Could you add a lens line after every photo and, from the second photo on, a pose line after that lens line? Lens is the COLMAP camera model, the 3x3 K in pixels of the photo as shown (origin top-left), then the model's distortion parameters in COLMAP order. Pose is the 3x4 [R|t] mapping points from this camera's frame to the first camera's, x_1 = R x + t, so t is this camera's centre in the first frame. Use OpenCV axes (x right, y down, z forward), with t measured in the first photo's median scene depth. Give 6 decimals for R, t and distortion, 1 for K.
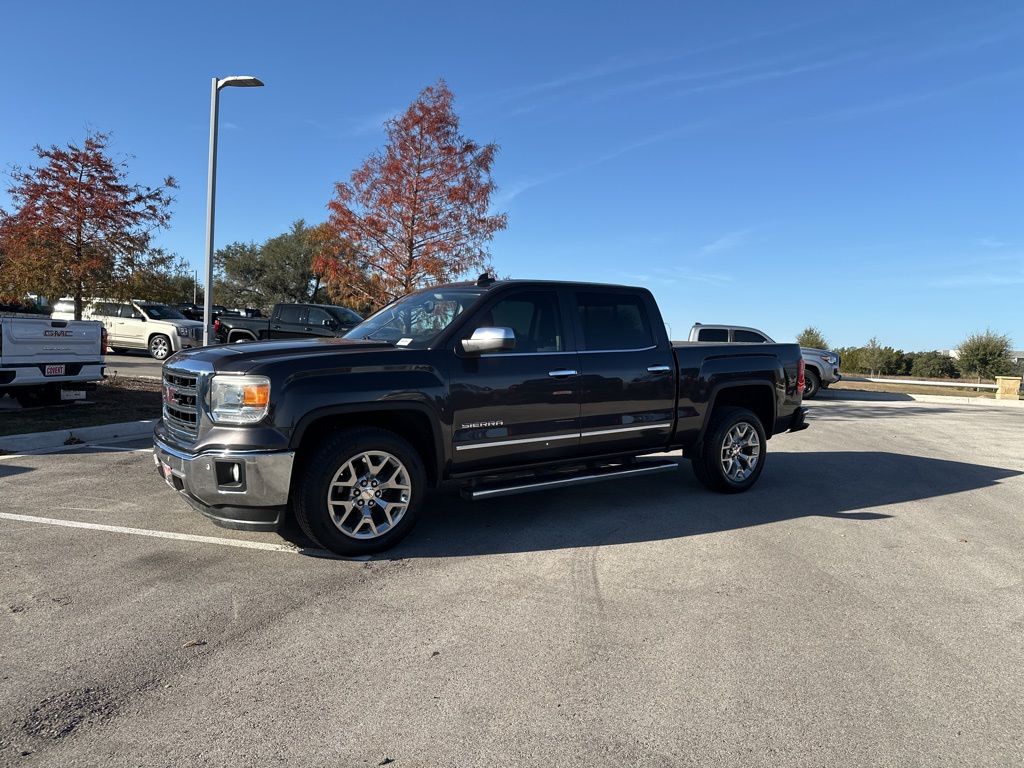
lens RADIAL K [[708.6, 0, 516.8], [0, 708.6, 384.0], [0, 0, 1]] dist [0.086168, -0.125907]
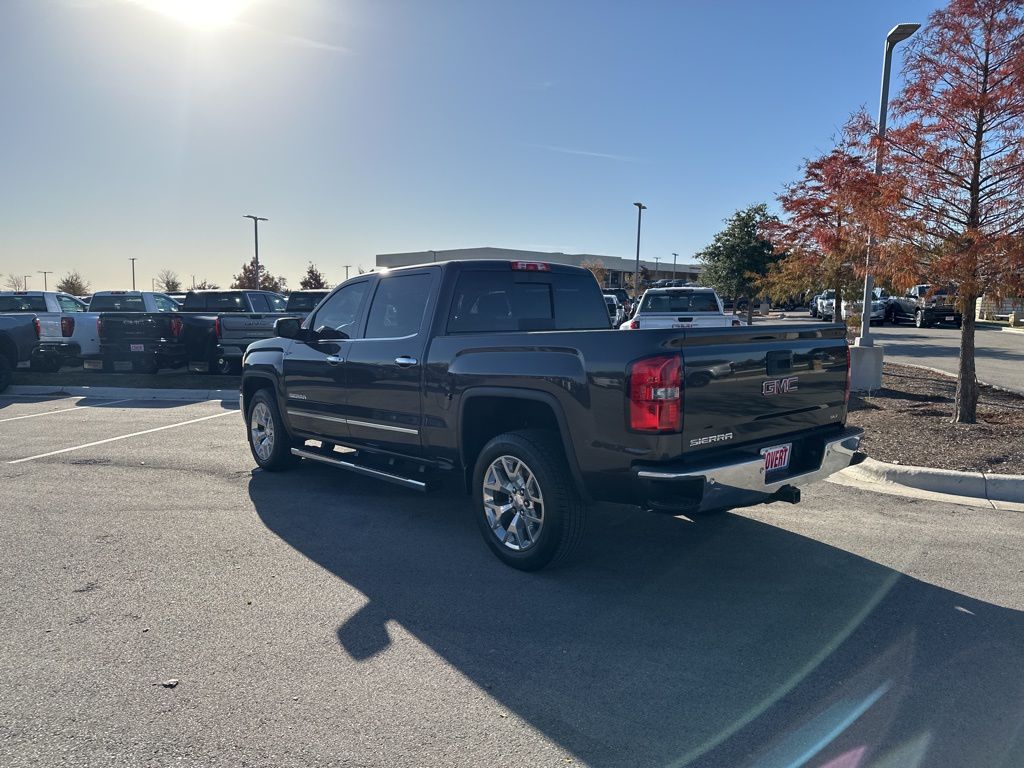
lens RADIAL K [[708.6, 0, 516.8], [0, 708.6, 384.0], [0, 0, 1]] dist [0.086168, -0.125907]
pose [[0.086694, 0.064307, -0.994157, 1.017609], [-0.053000, 0.996799, 0.059856, -0.050414], [0.994824, 0.047501, 0.089825, 1.039596]]
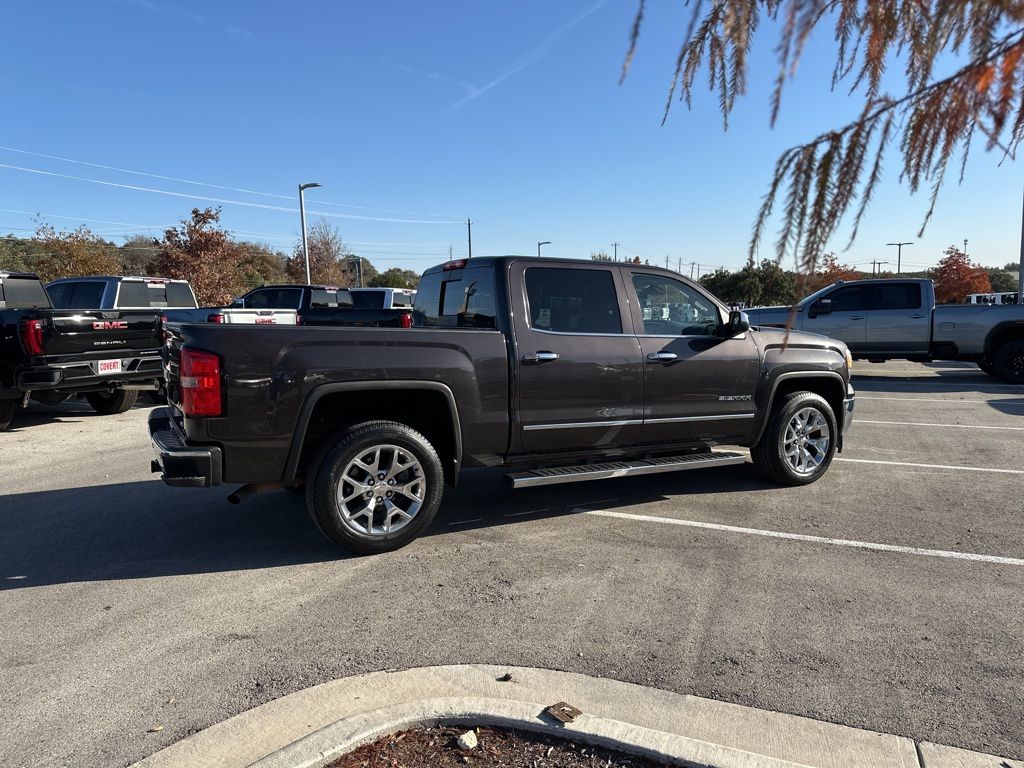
lens RADIAL K [[707.5, 0, 510.4], [0, 707.5, 386.0], [0, 0, 1]] dist [0.083508, -0.125303]
pose [[-0.993054, -0.035627, 0.112139, -0.056515], [-0.016355, 0.985600, 0.168301, -0.144980], [-0.116520, 0.165298, -0.979336, 2.041625]]
